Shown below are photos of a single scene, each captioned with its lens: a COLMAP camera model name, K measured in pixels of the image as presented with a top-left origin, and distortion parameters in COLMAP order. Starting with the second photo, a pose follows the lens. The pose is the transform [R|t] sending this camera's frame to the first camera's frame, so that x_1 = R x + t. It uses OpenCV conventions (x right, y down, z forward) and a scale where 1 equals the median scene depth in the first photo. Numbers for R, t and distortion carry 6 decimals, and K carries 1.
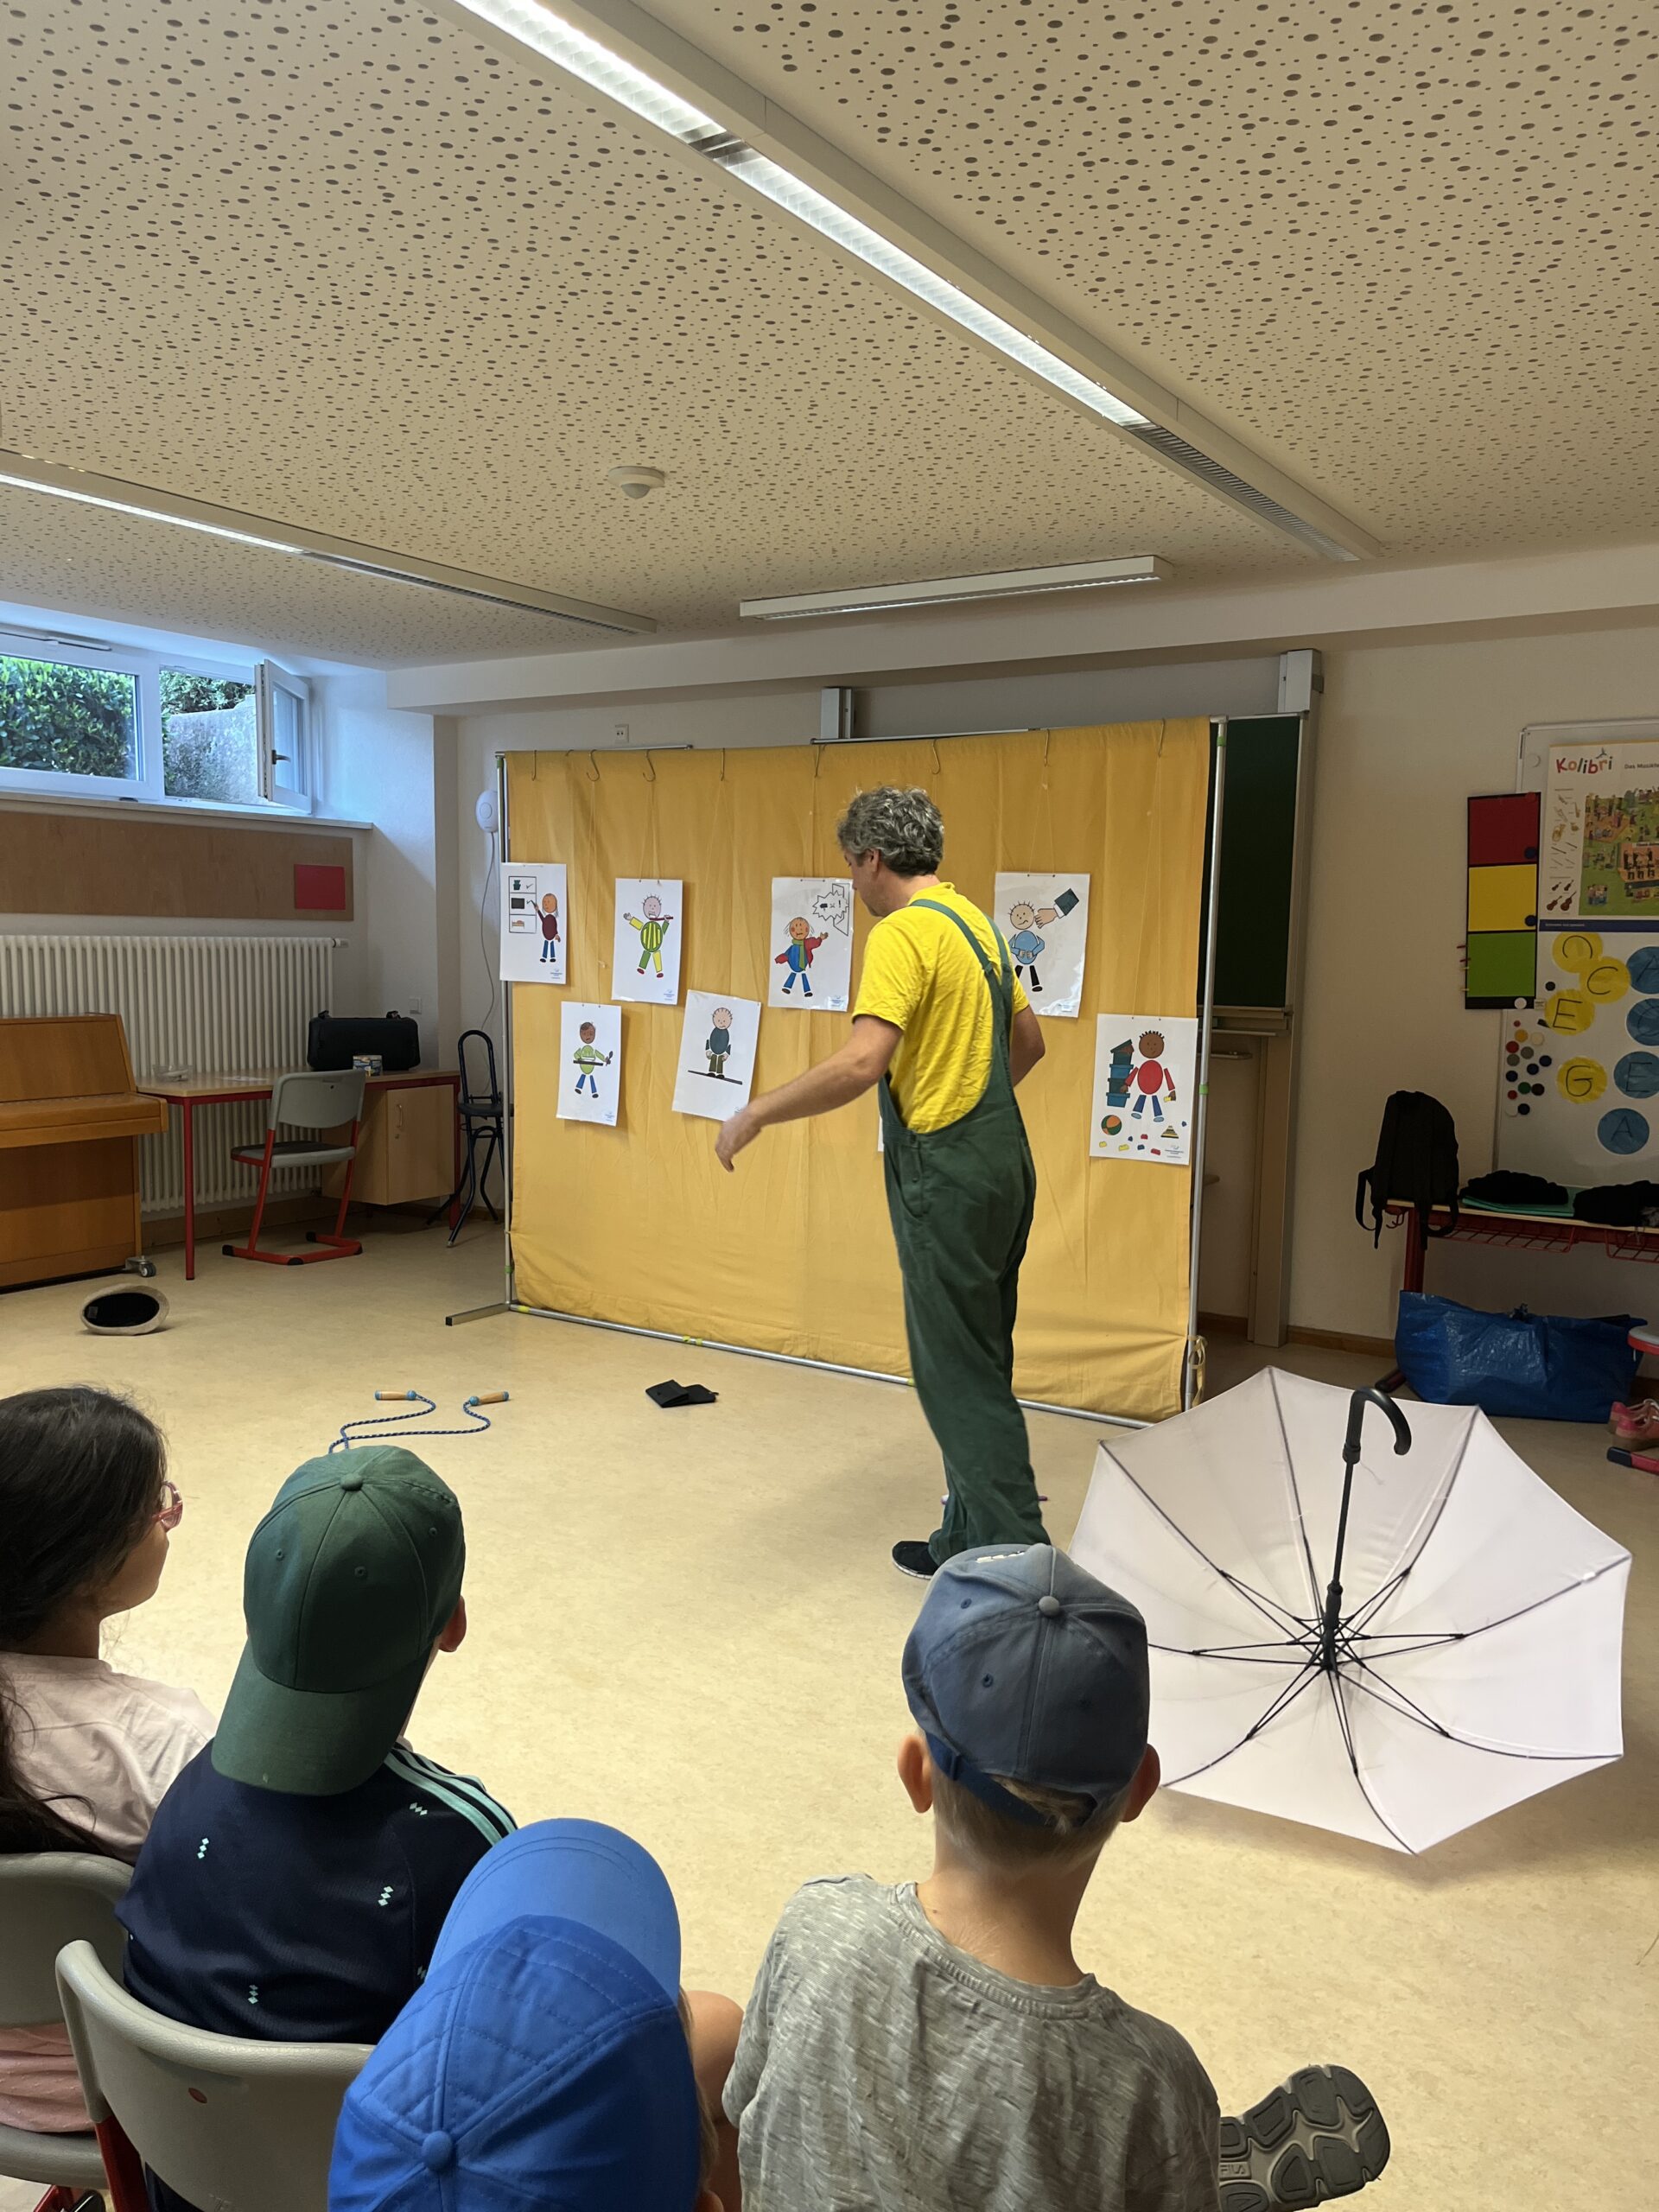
lens RADIAL K [[1683.9, 0, 834.0], [0, 1683.9, 1118.3], [0, 0, 1]] dist [0.065531, -0.064502]
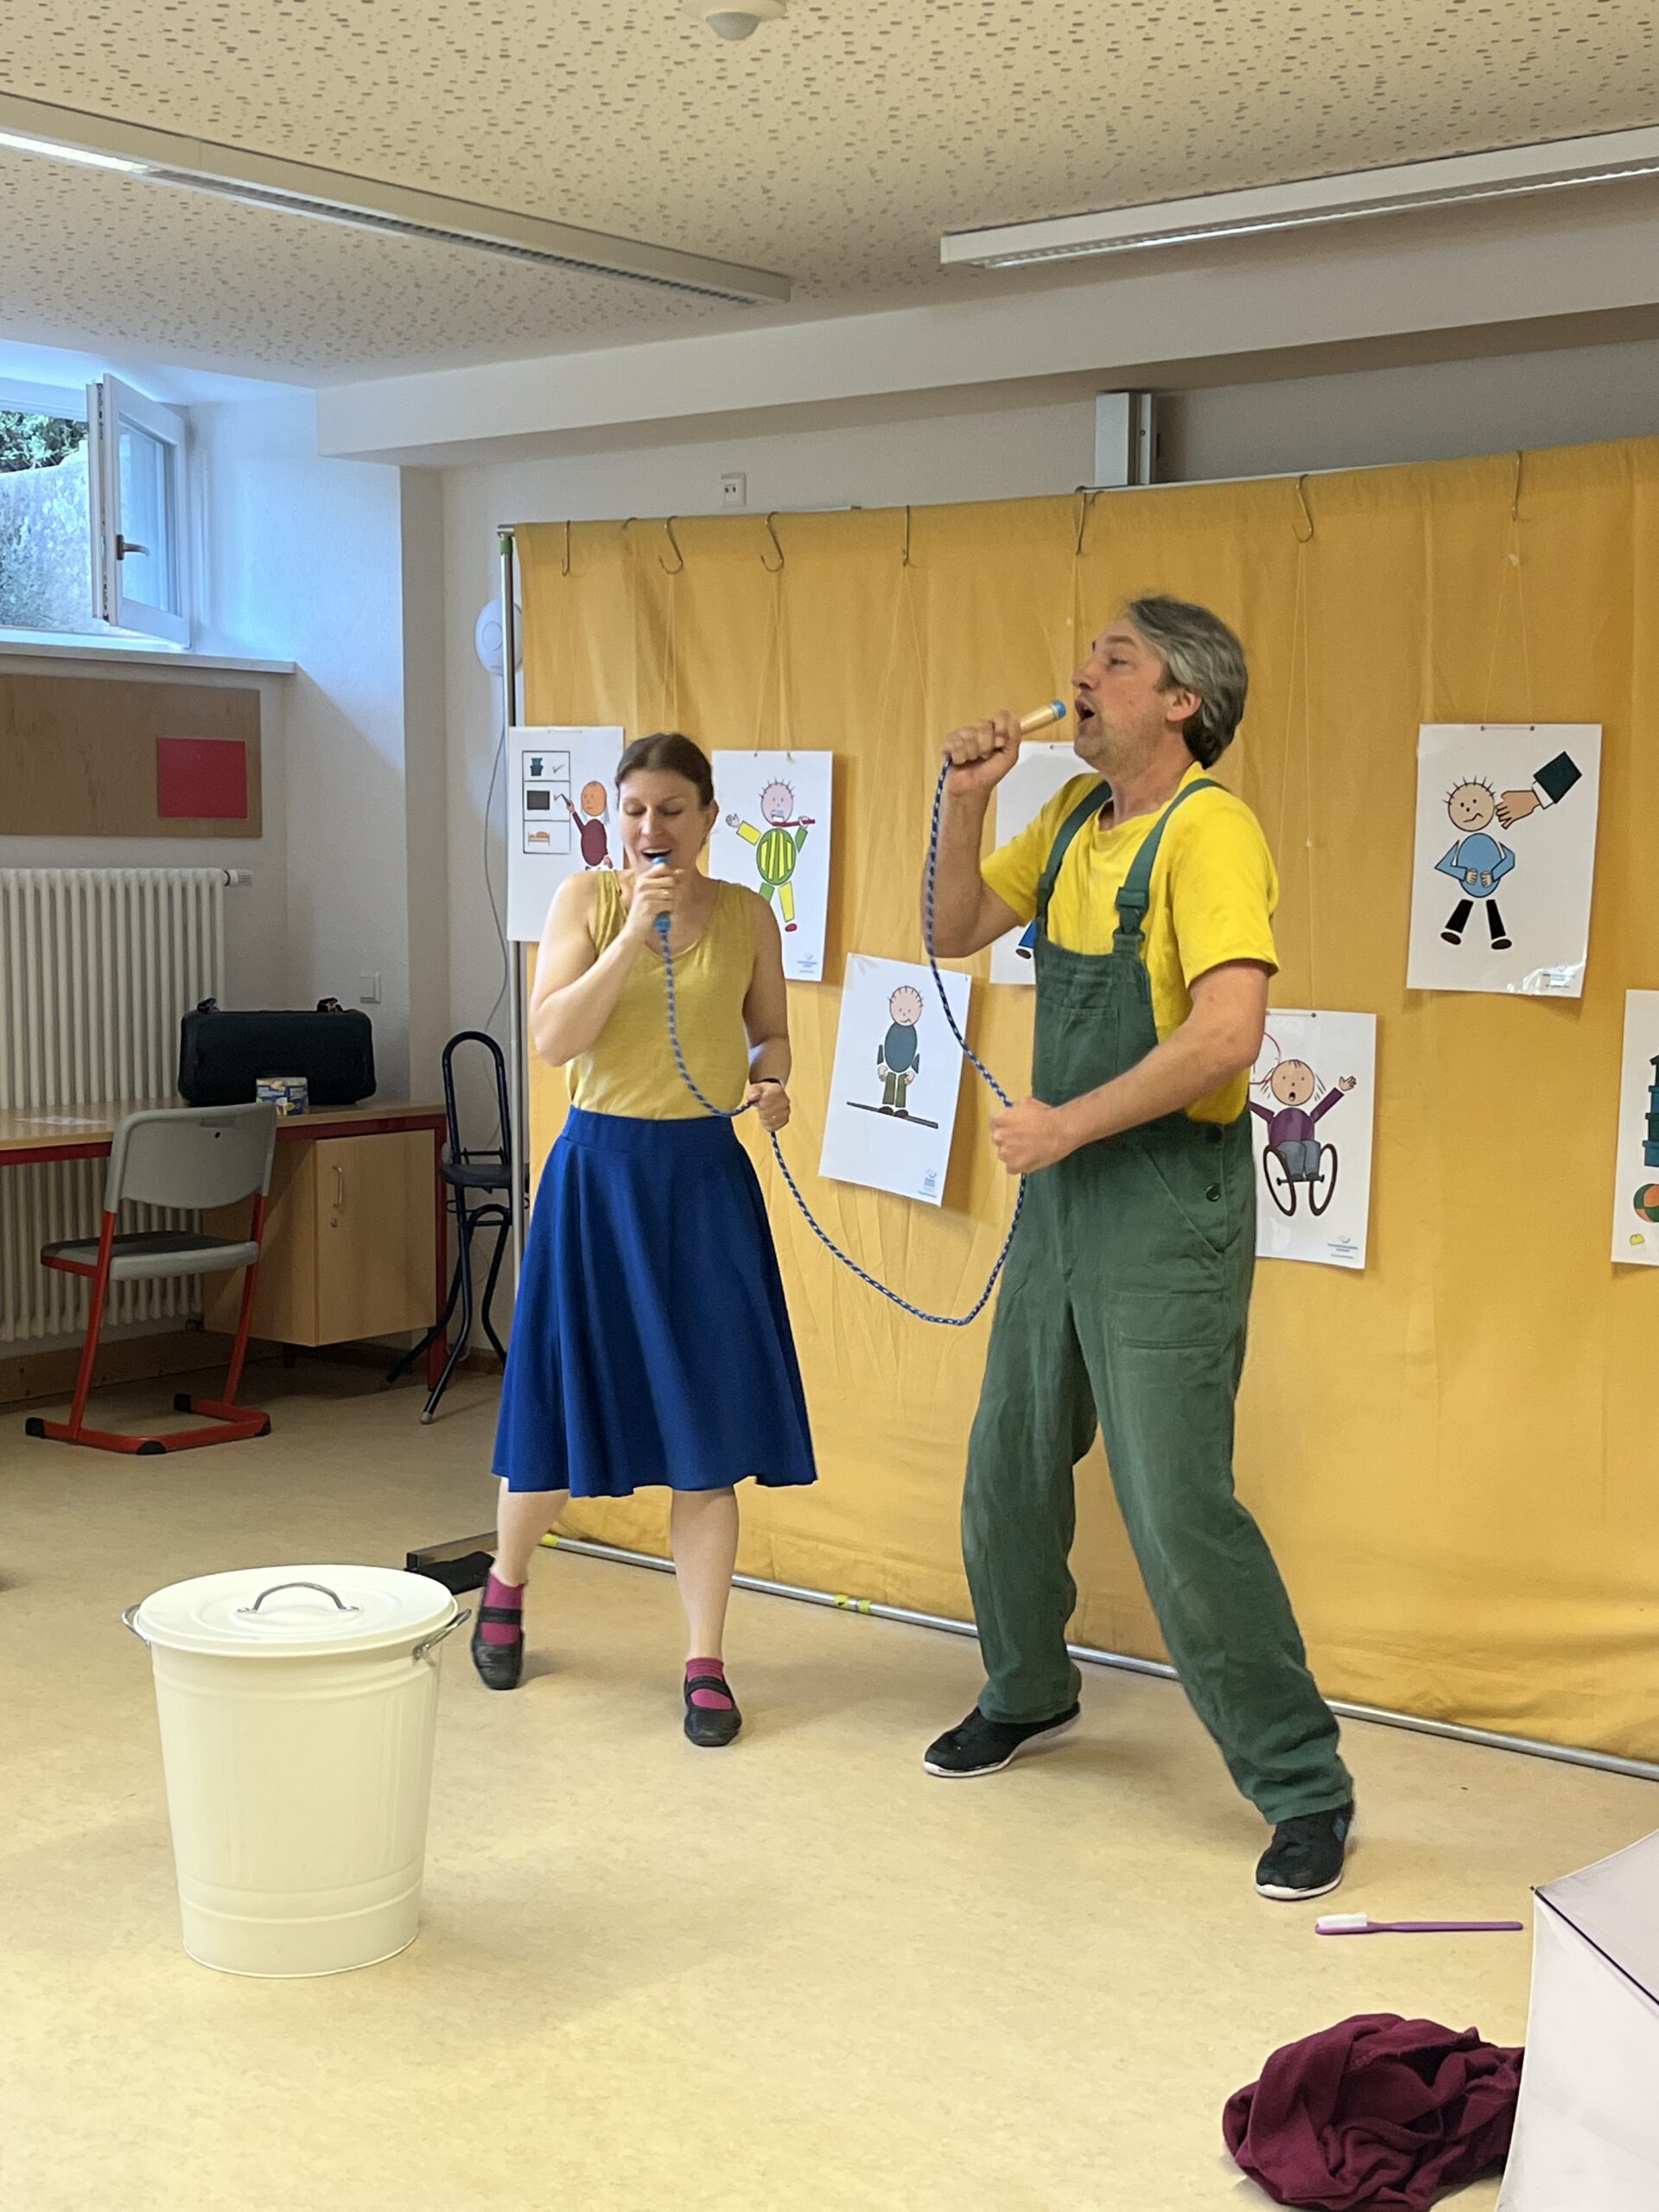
lens RADIAL K [[3017.5, 0, 830.5], [0, 3017.5, 1136.1], [0, 0, 1]] dist [0.158521, -0.485010]
pose [[0.994573, -0.002929, -0.104001, 0.009472], [0.001160, 0.999854, -0.017064, -0.000969], [0.104036, 0.016851, 0.994431, 0.032088]]
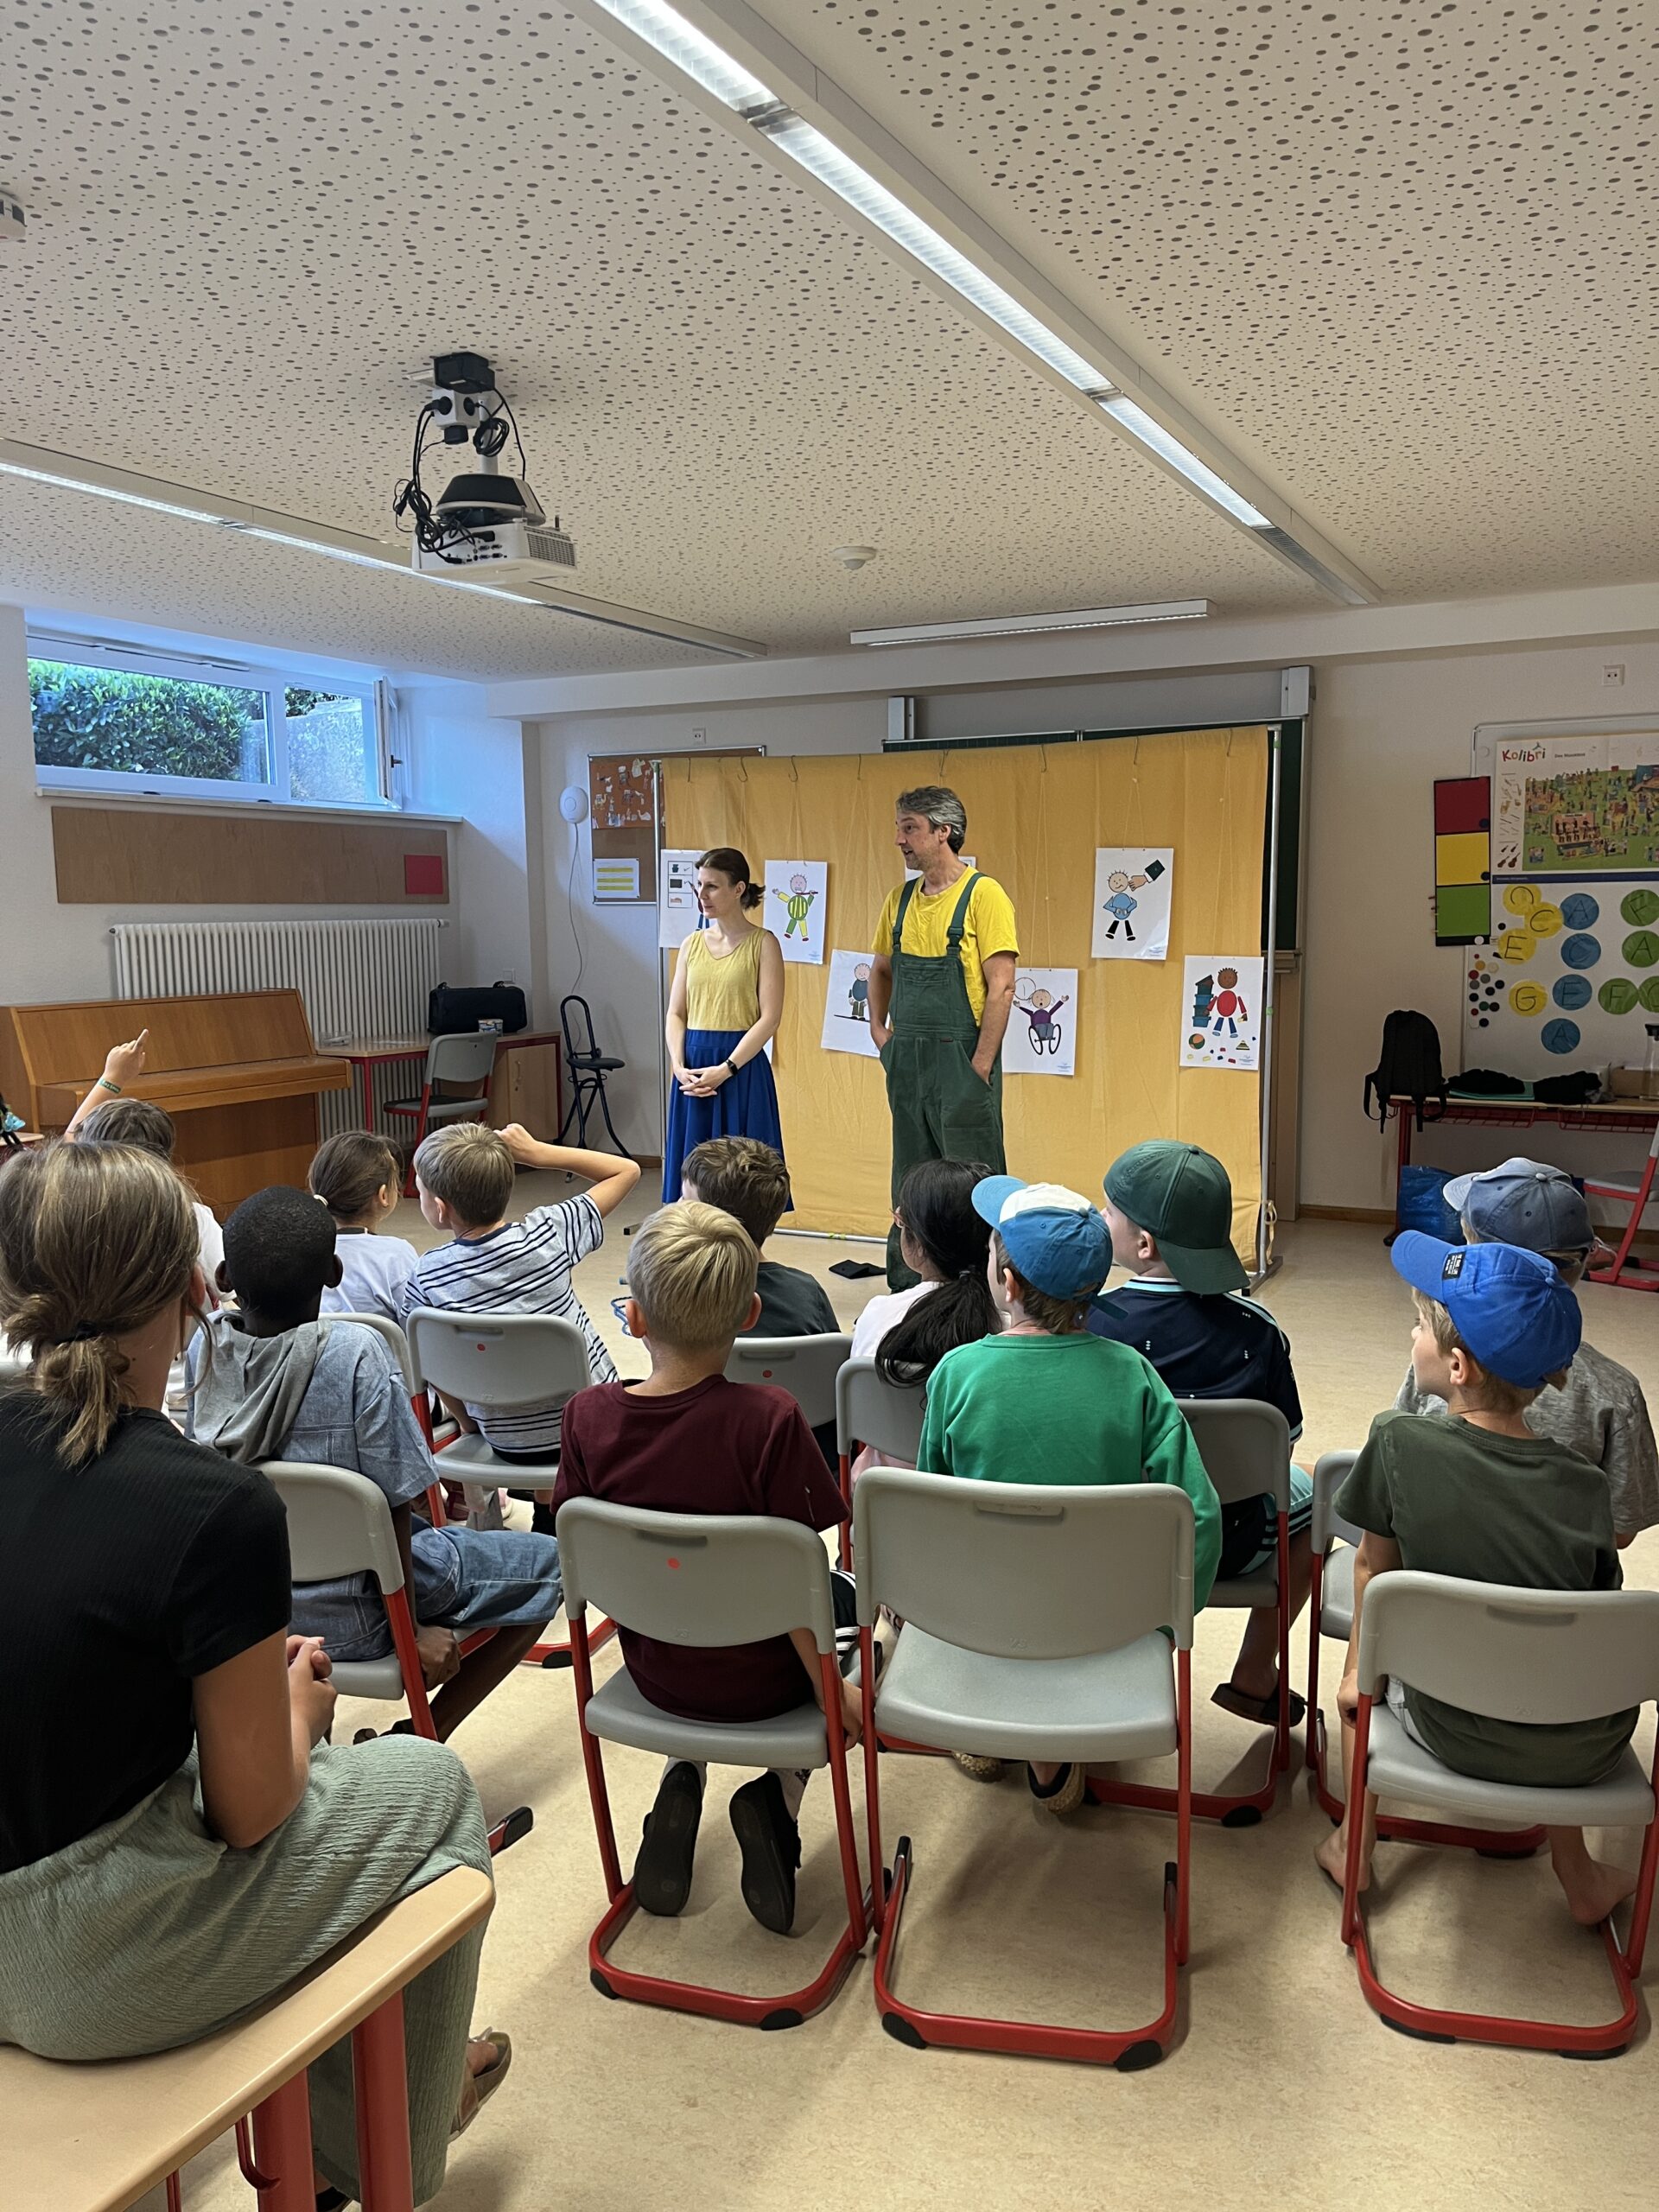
lens RADIAL K [[1683.9, 0, 834.0], [0, 1683.9, 1118.3], [0, 0, 1]] dist [0.065531, -0.064502]
pose [[0.993801, -0.039365, 0.103975, -0.199277], [0.037906, 0.999154, 0.015969, 0.025172], [-0.104515, -0.011928, 0.994452, -0.208601]]
